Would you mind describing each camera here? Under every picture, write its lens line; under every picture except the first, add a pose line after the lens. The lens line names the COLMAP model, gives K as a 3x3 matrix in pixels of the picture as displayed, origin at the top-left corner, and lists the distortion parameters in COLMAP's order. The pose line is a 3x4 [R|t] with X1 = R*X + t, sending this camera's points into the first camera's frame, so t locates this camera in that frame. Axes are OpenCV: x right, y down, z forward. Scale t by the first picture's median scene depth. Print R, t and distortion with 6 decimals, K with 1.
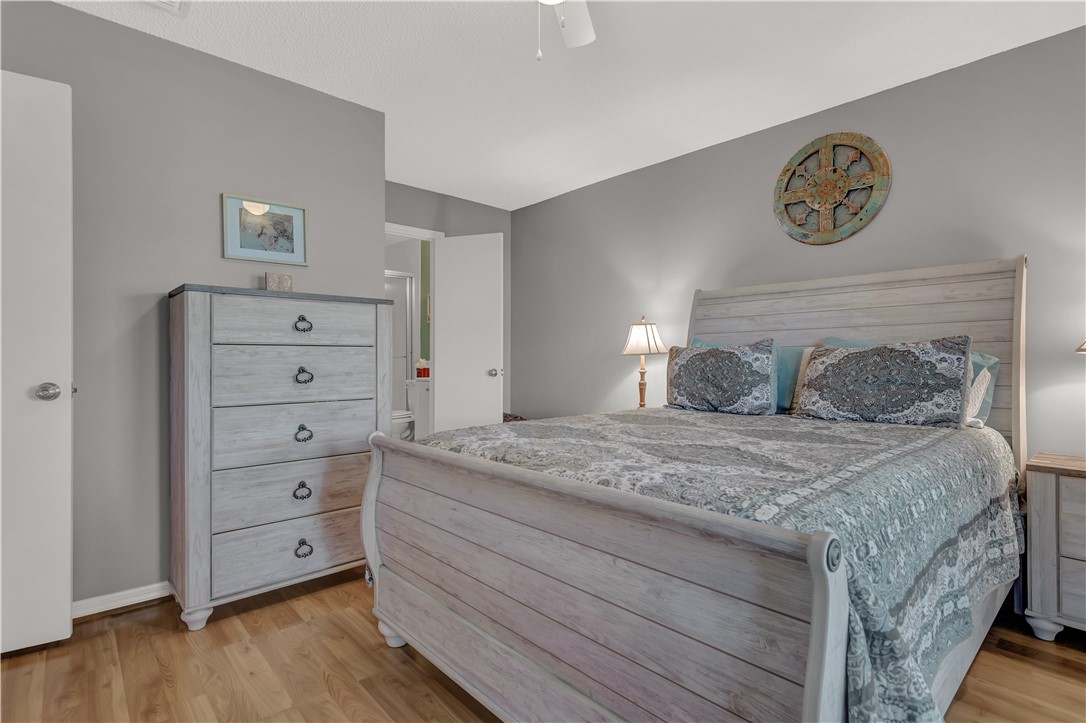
lens RADIAL K [[534.7, 0, 542.6], [0, 534.7, 356.4], [0, 0, 1]] dist [0.000004, 0.000571]
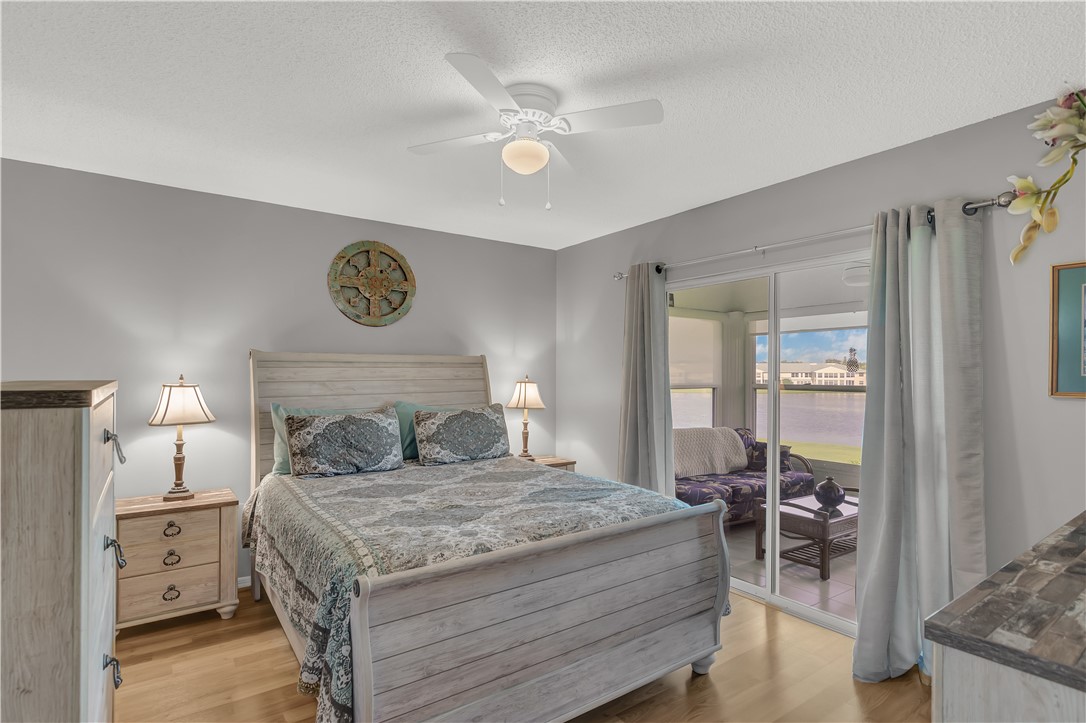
lens RADIAL K [[541.9, 0, 541.9], [0, 541.9, 375.0], [0, 0, 1]] dist [-0.001532, -0.000019]
pose [[0.130363, -0.007169, 0.991440, -0.780899], [-0.002303, 0.999969, 0.007533, -0.115946], [-0.991464, -0.003265, 0.130343, 0.479875]]
